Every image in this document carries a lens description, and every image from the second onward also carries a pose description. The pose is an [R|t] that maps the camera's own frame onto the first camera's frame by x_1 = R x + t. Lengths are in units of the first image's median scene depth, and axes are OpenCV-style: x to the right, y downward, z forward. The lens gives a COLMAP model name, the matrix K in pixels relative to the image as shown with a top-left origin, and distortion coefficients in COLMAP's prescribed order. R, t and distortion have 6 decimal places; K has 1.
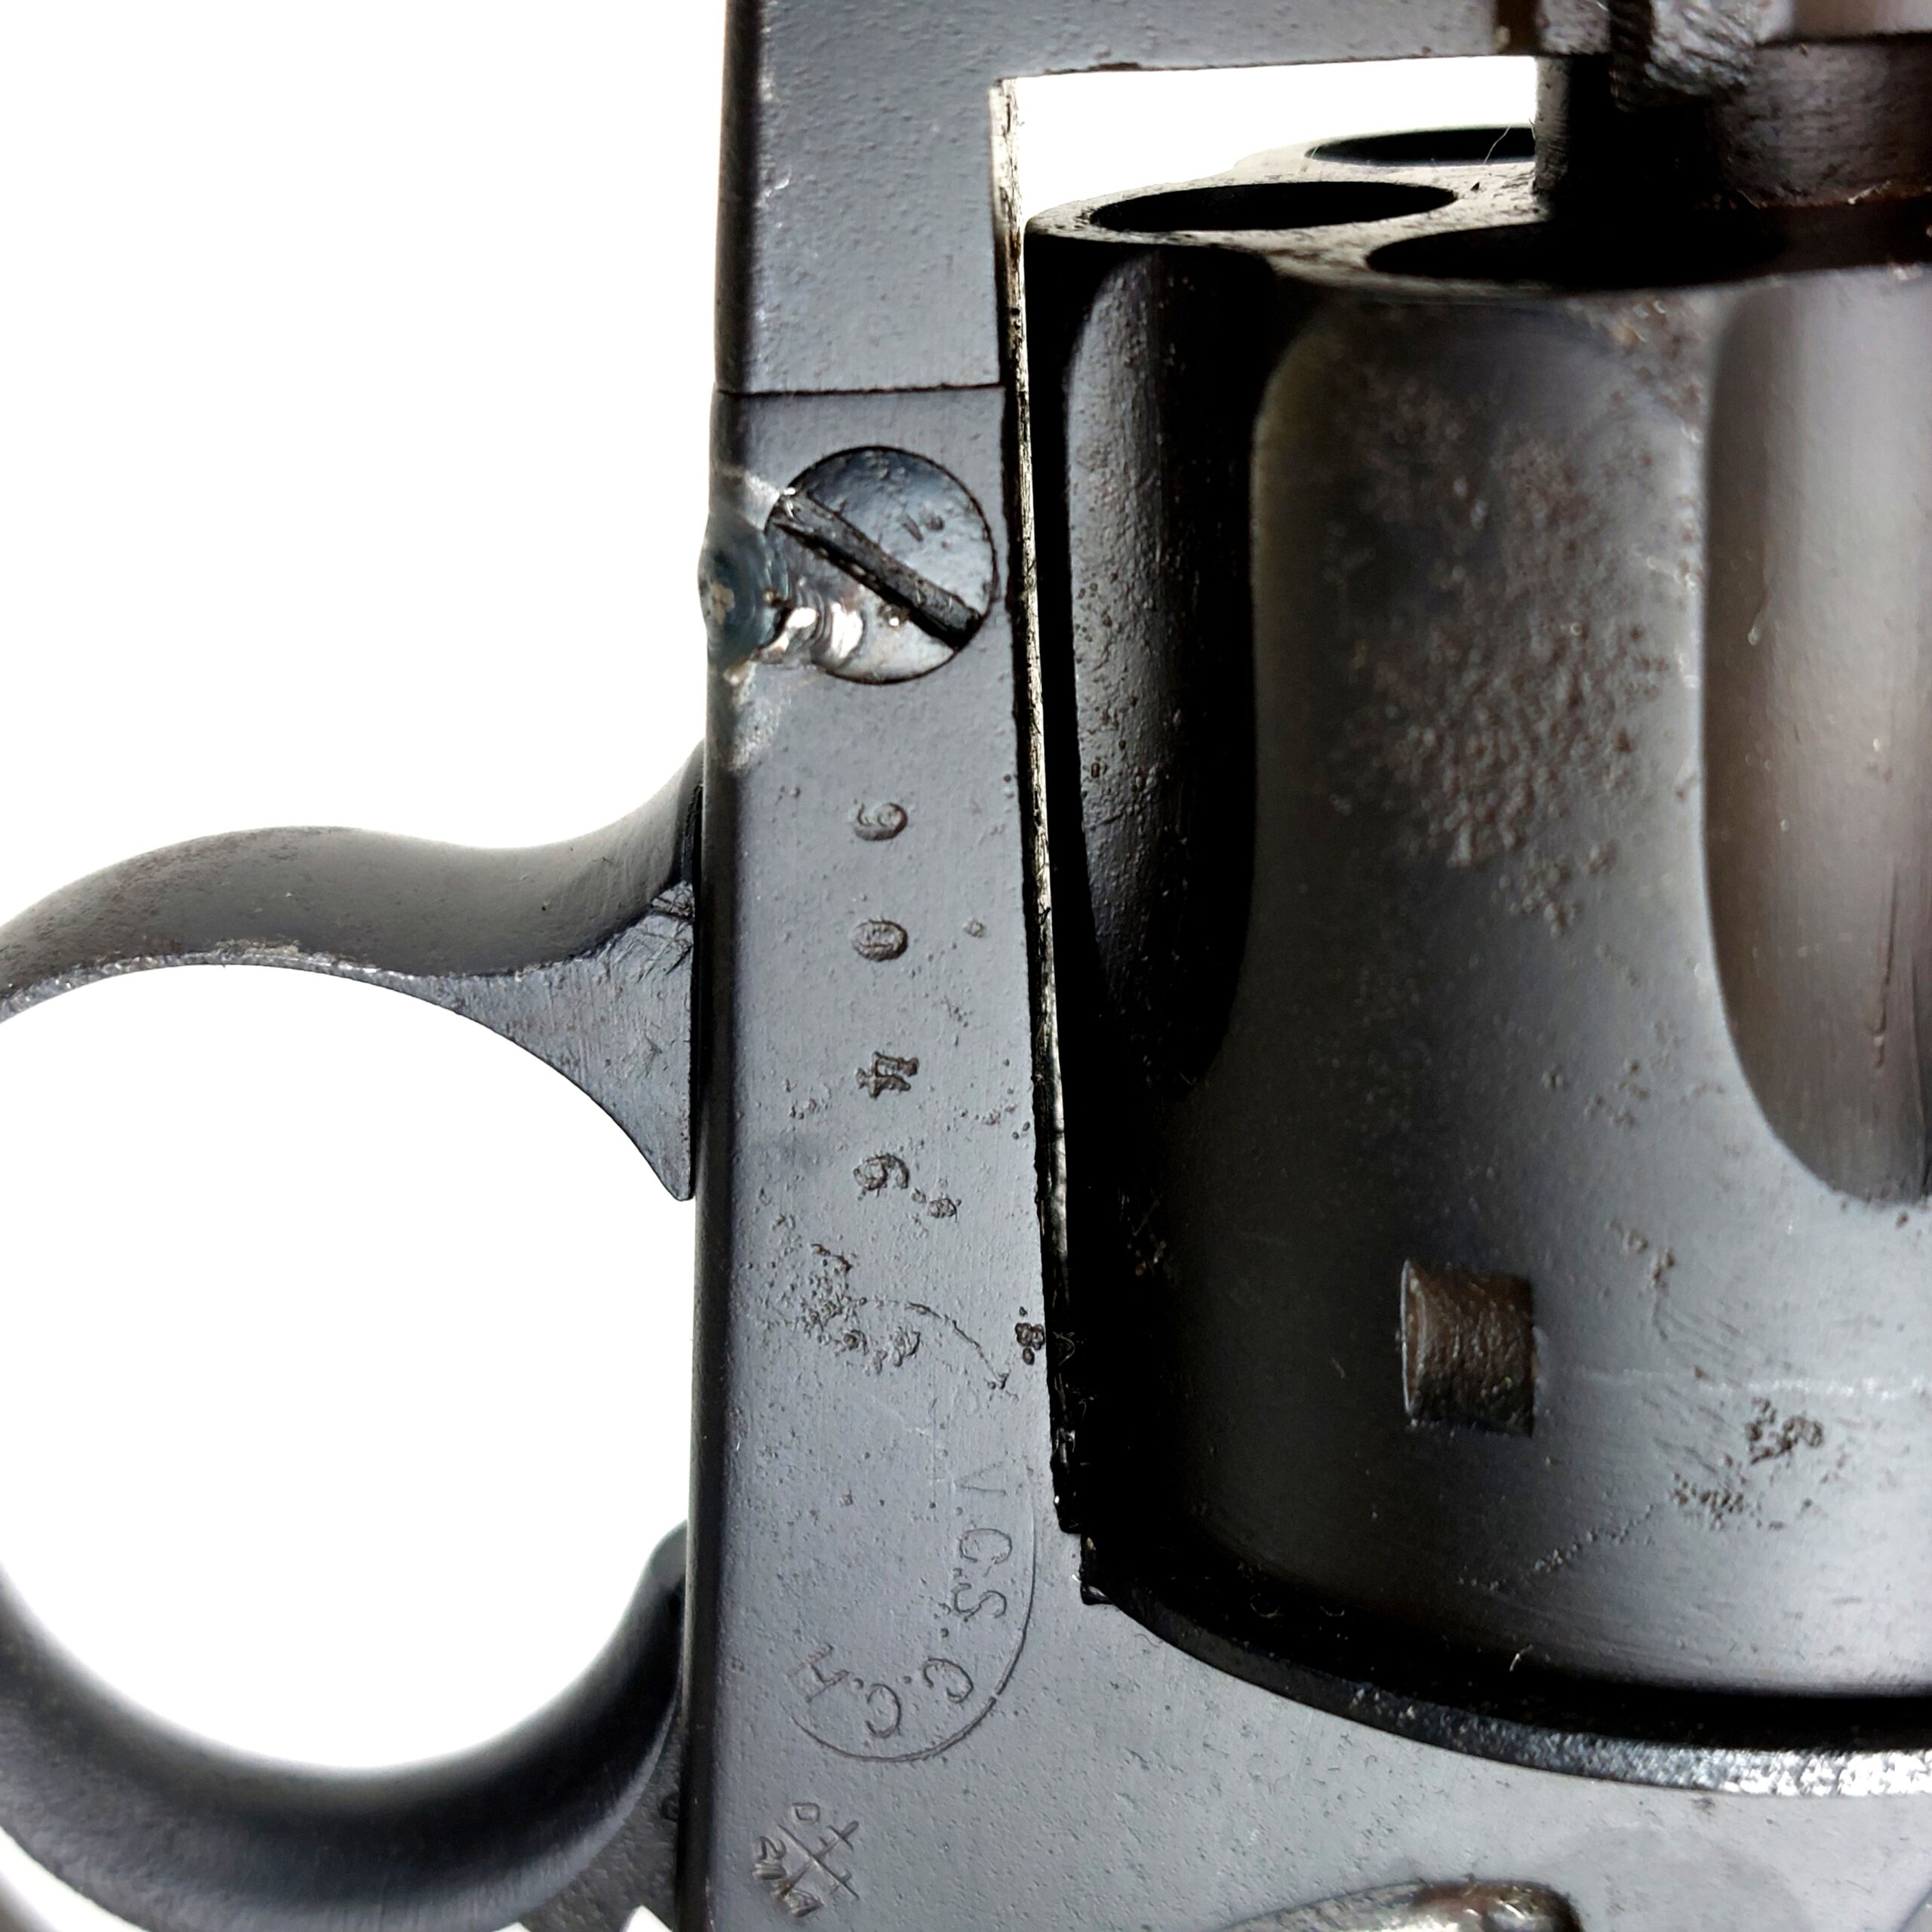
lens RADIAL K [[3845.1, 0, 990.8], [0, 3845.1, 987.4], [0, 0, 1]] dist [0.429812, -3.191655]
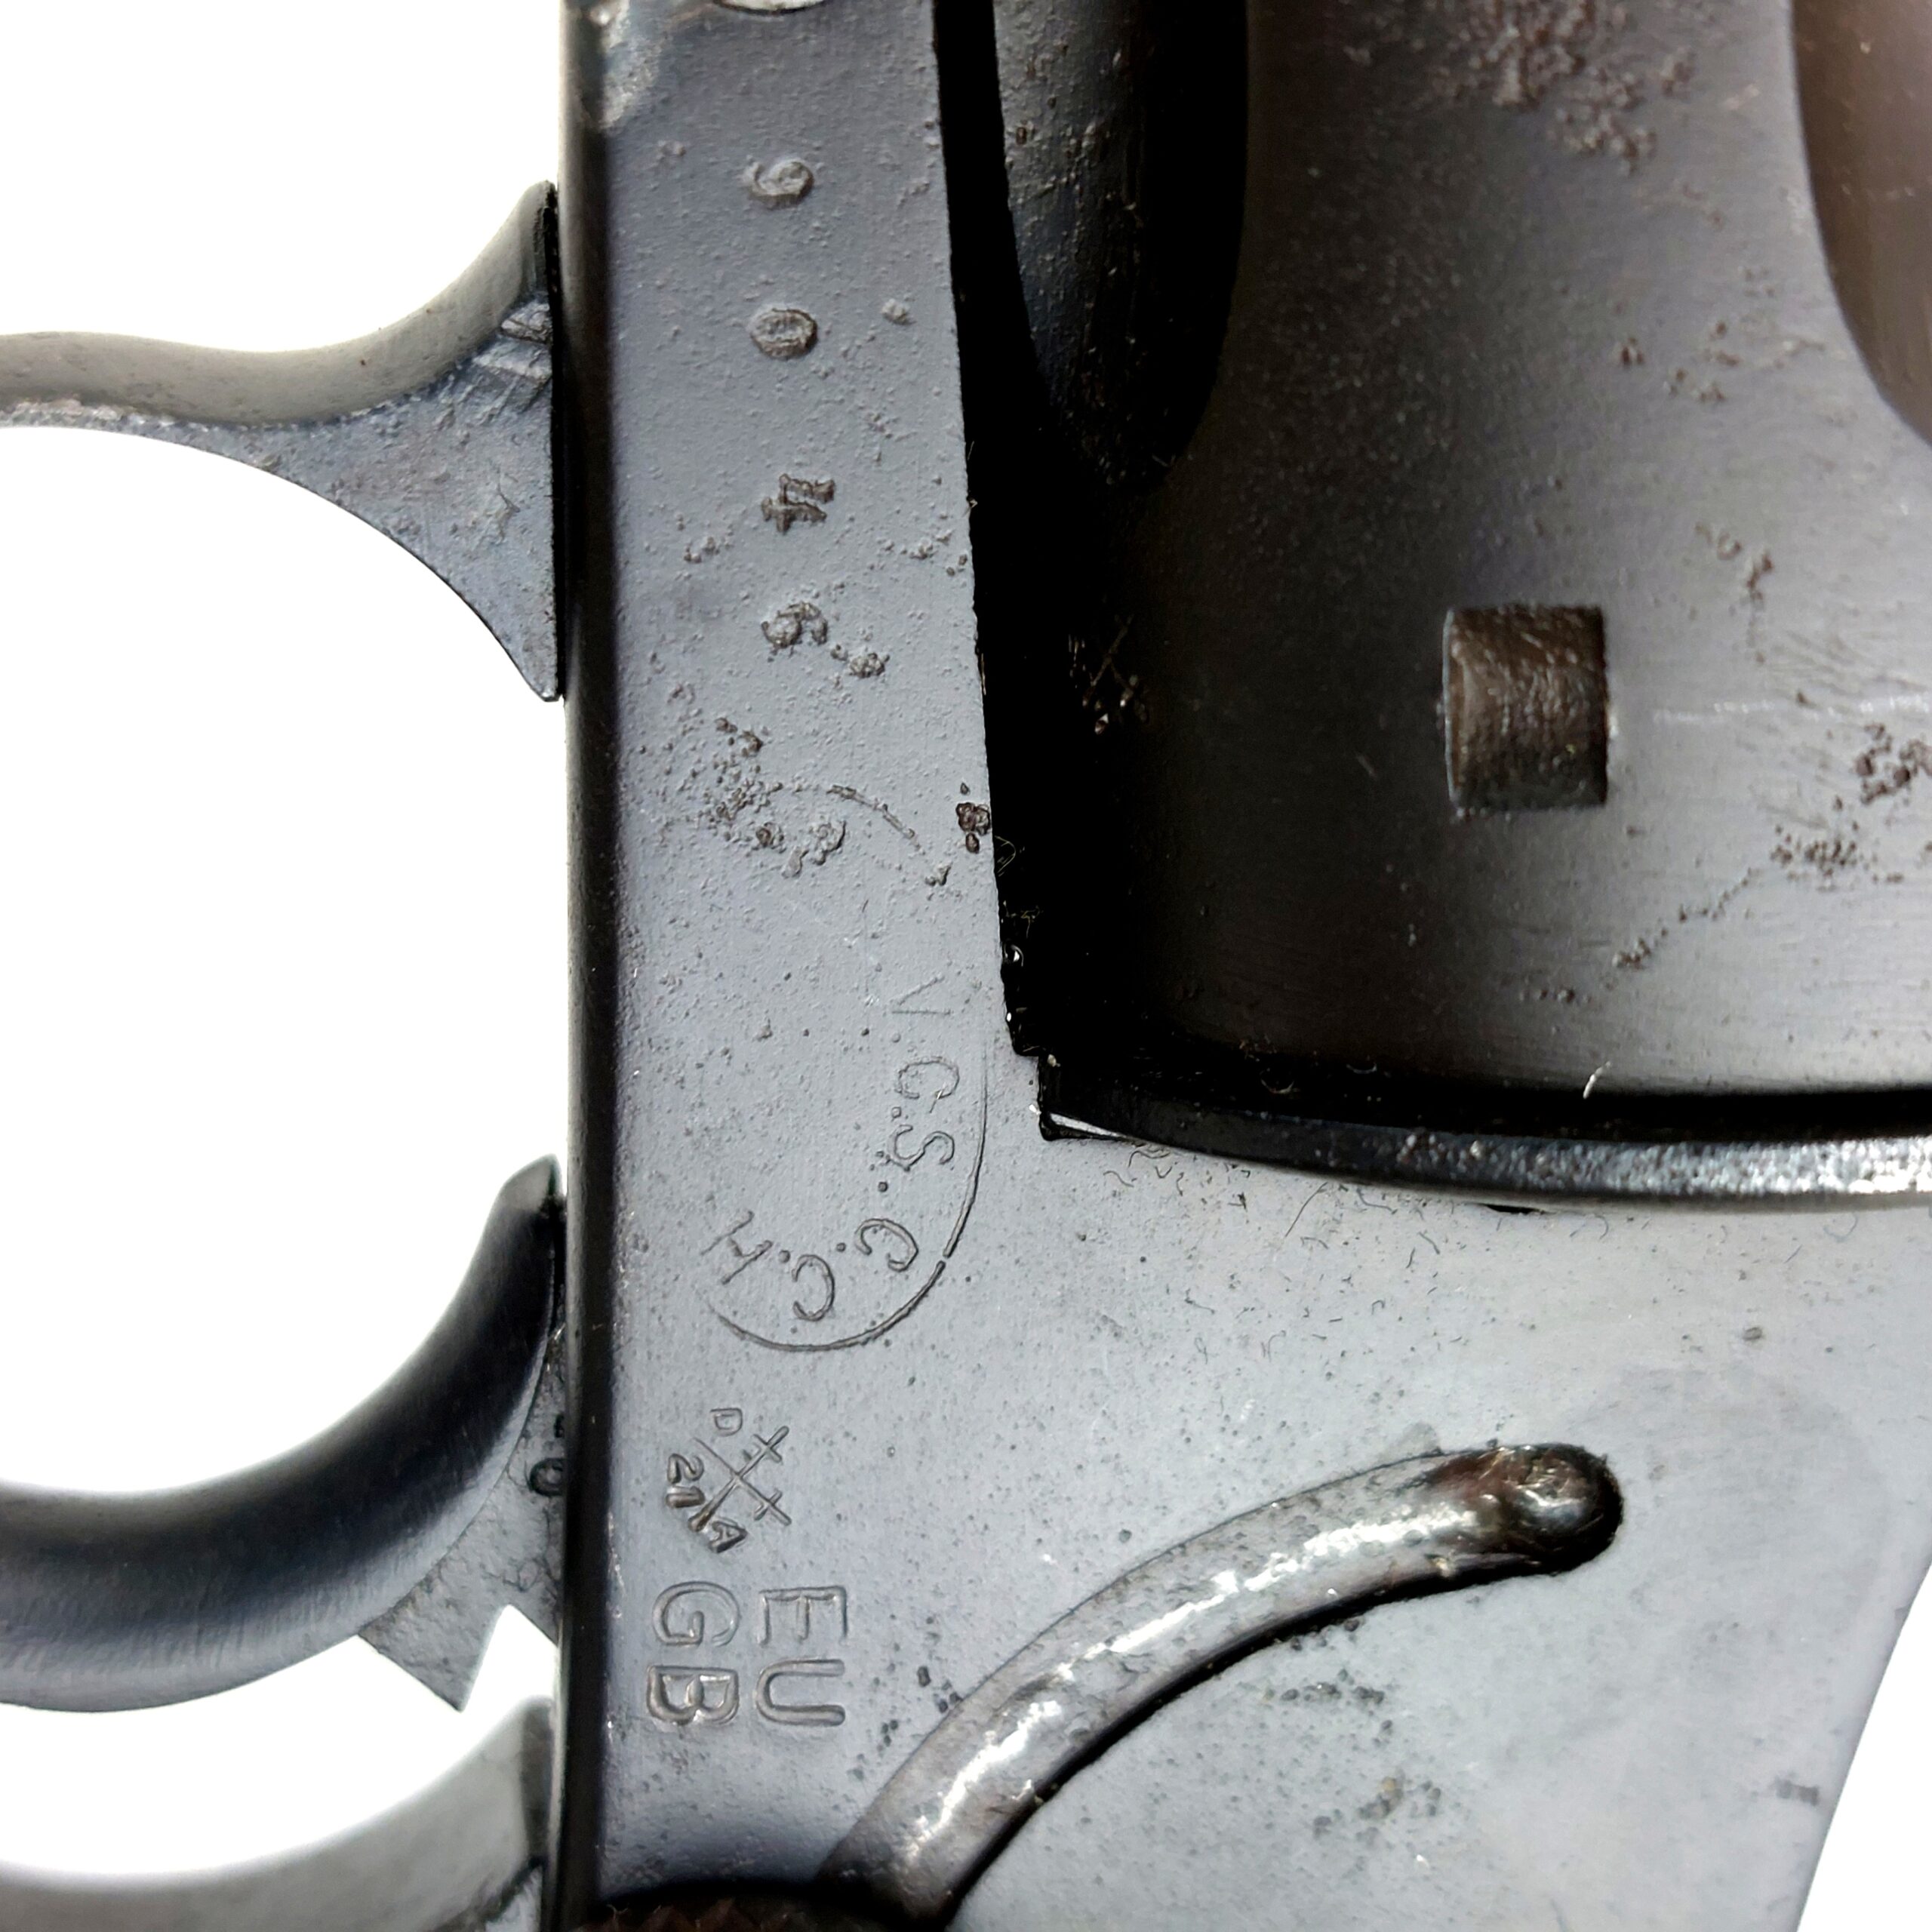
lens RADIAL K [[3845.1, 0, 990.8], [0, 3845.1, 987.4], [0, 0, 1]] dist [0.429812, -3.191655]
pose [[0.990958, -0.049640, 0.124653, -0.095107], [0.059012, 0.995610, -0.072651, 0.190823], [-0.120500, 0.079350, 0.989537, 0.153064]]
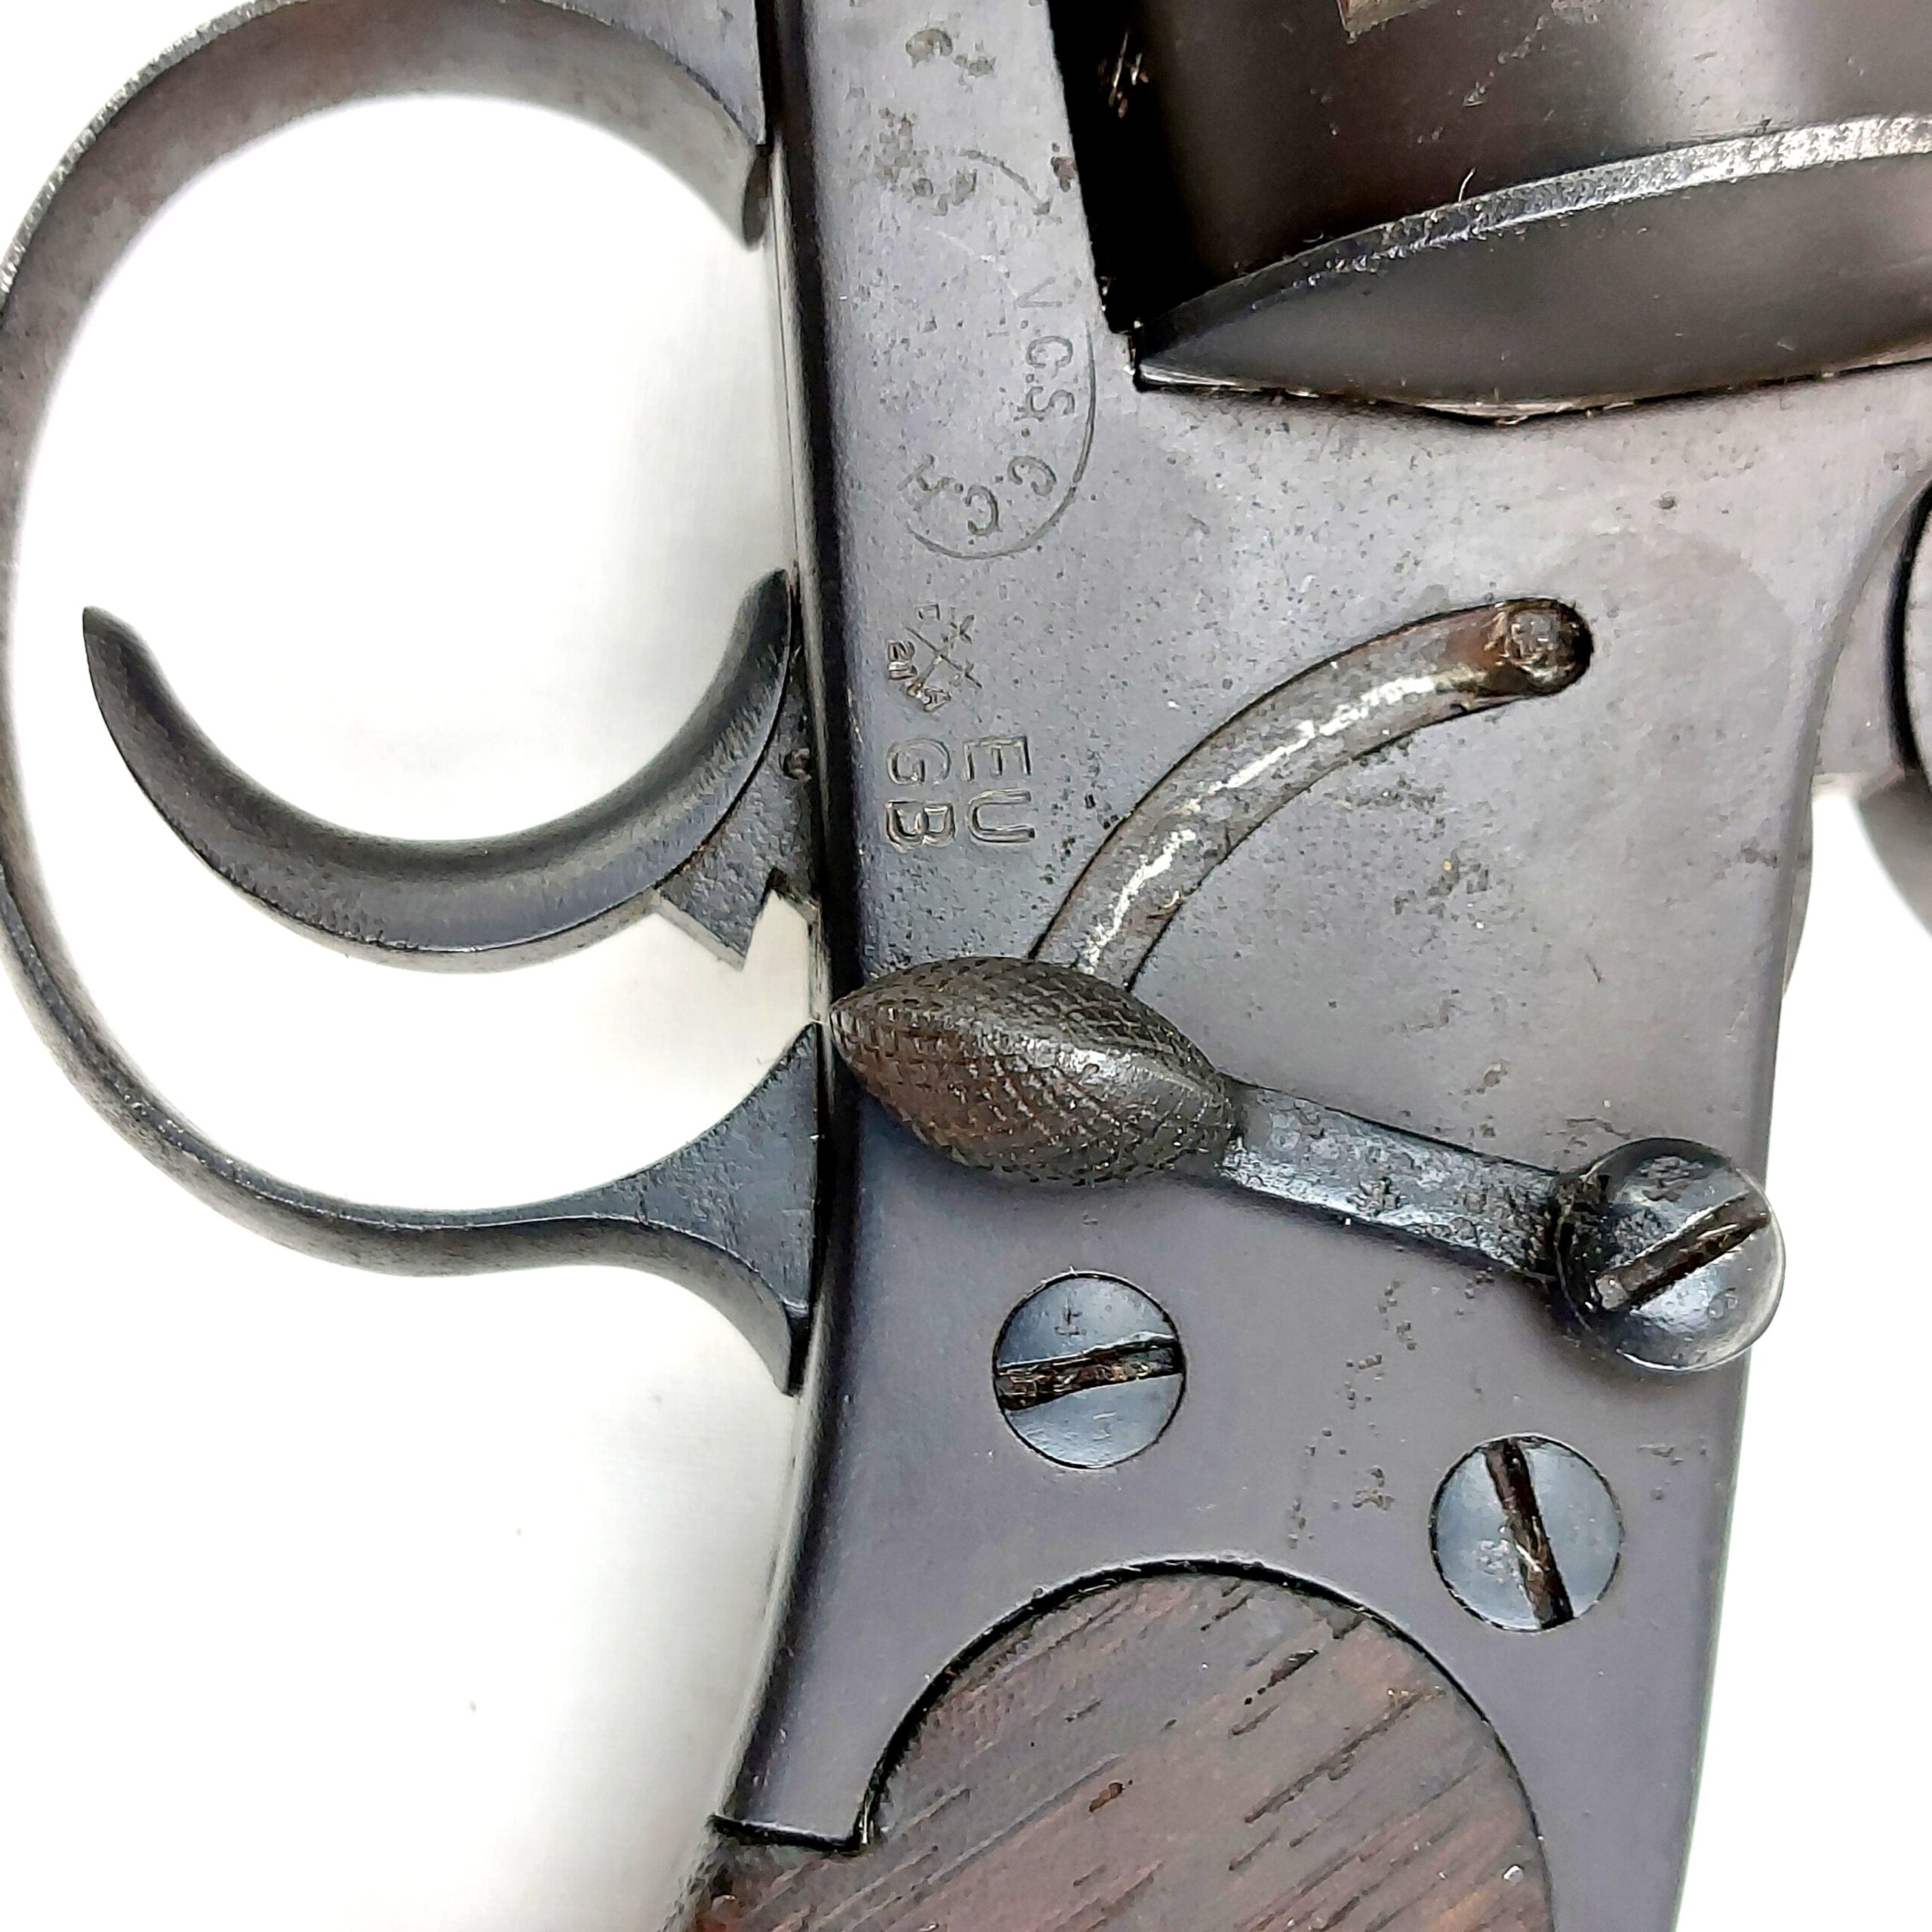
lens RADIAL K [[3845.1, 0, 990.8], [0, 3845.1, 987.4], [0, 0, 1]] dist [0.429812, -3.191655]
pose [[0.985165, -0.097441, 0.141259, -0.212979], [0.148771, 0.895241, -0.420014, 0.840429], [-0.085534, 0.434798, 0.896457, 0.007994]]
